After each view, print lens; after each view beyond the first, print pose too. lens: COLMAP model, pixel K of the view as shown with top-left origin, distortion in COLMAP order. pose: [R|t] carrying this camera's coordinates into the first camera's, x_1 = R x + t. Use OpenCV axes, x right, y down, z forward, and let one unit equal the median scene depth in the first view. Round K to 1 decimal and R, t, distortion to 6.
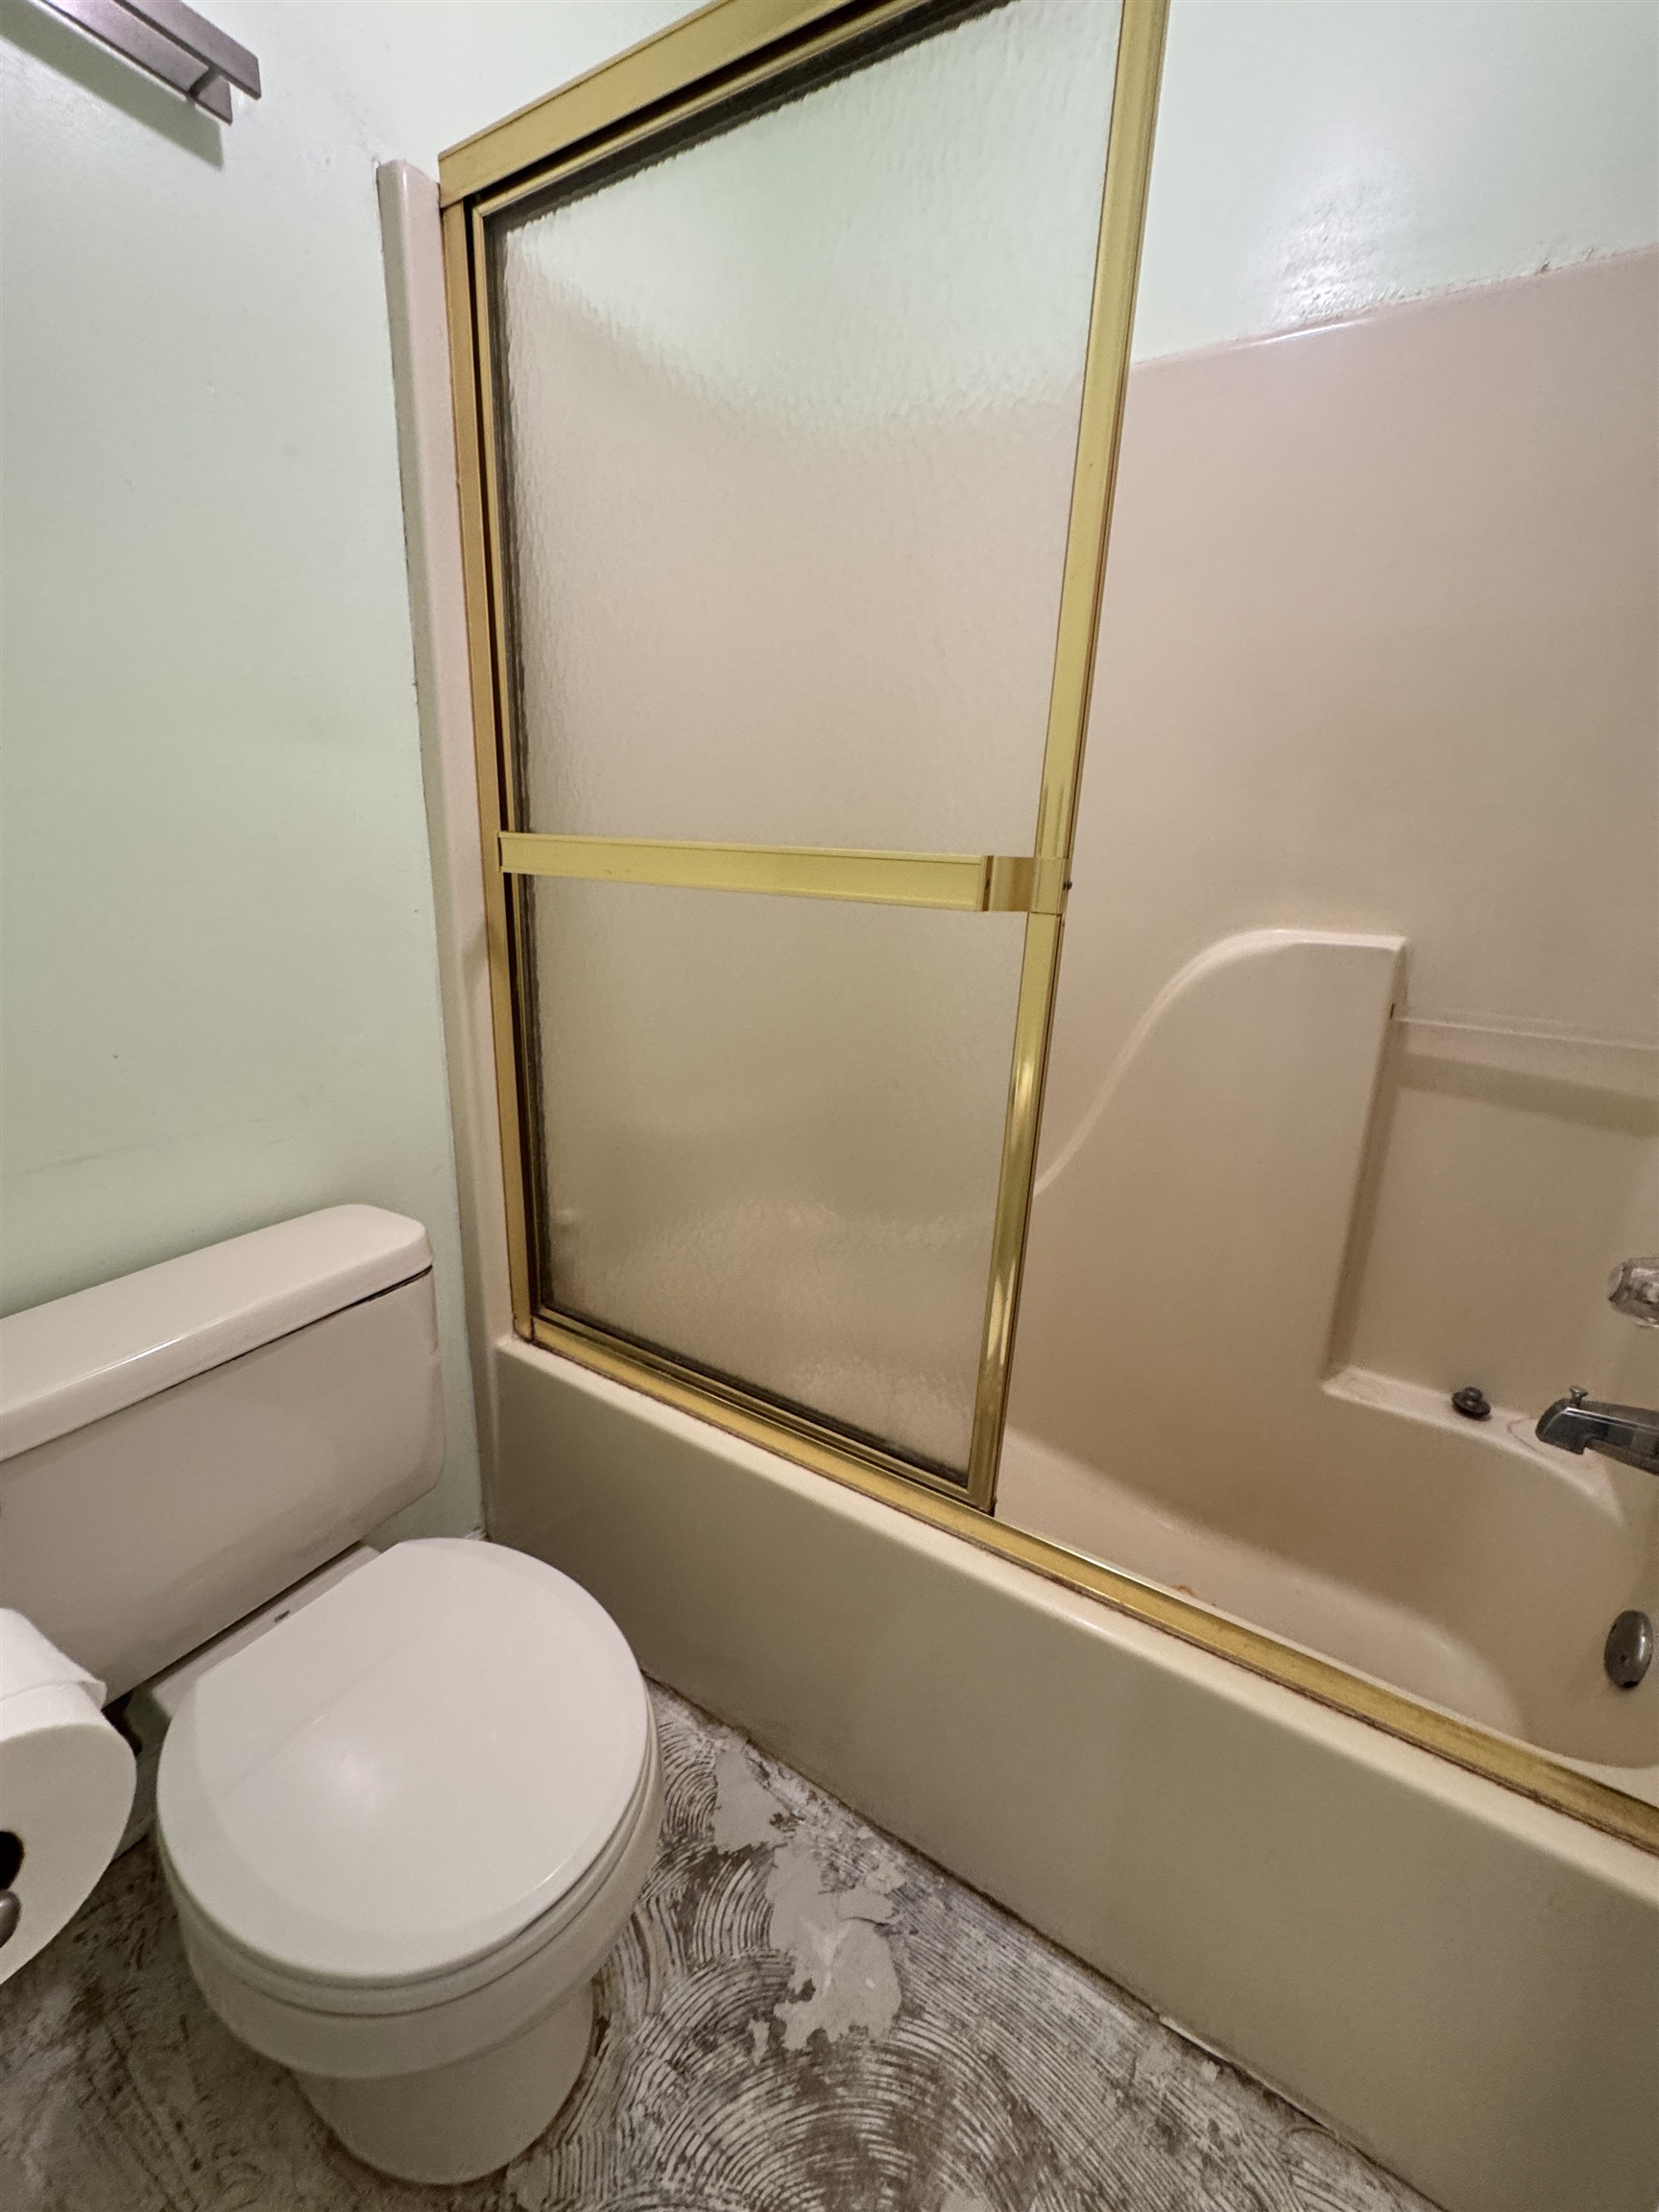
lens RADIAL K [[883.8, 0, 825.3], [0, 883.8, 1102.3], [0, 0, 1]] dist [-0.001537, -0.000147]
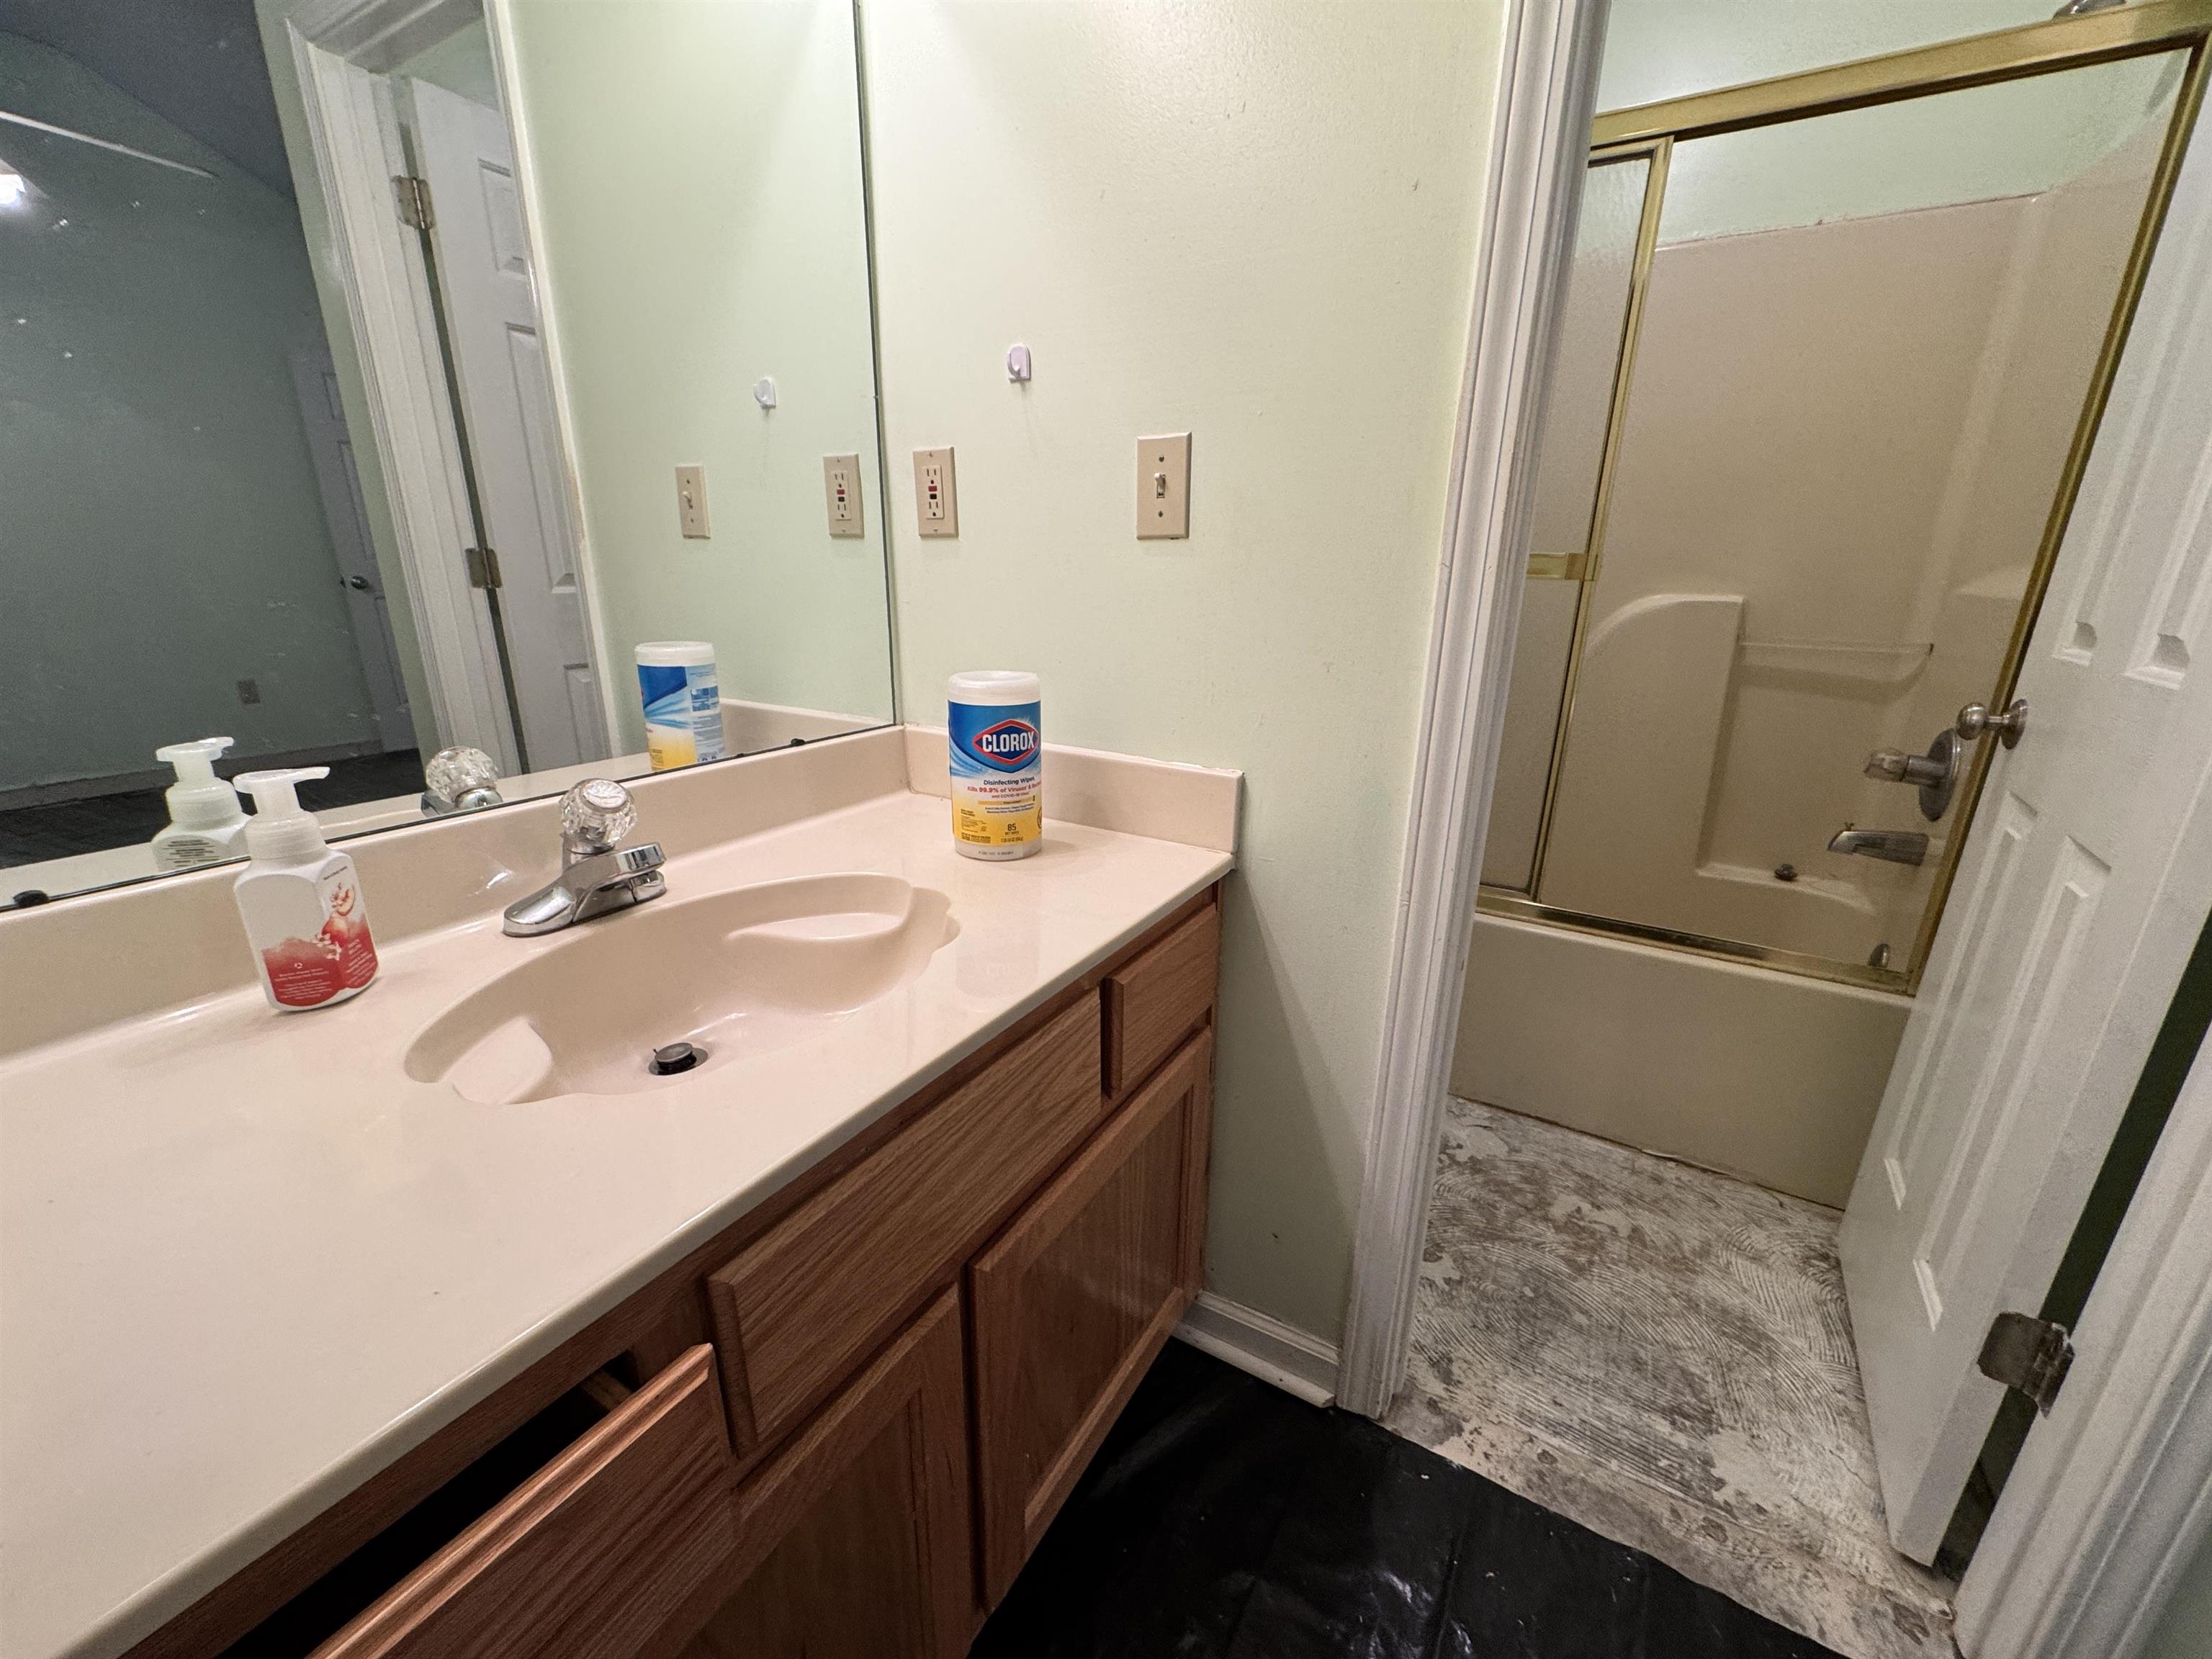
lens RADIAL K [[883.8, 0, 1104.4], [0, 883.8, 833.9], [0, 0, 1]] dist [-0.001537, -0.000147]
pose [[0.999446, -0.031939, 0.009368, -0.619468], [0.031777, 0.999351, 0.016975, 0.207776], [-0.009904, -0.016668, 0.999812, -0.713712]]
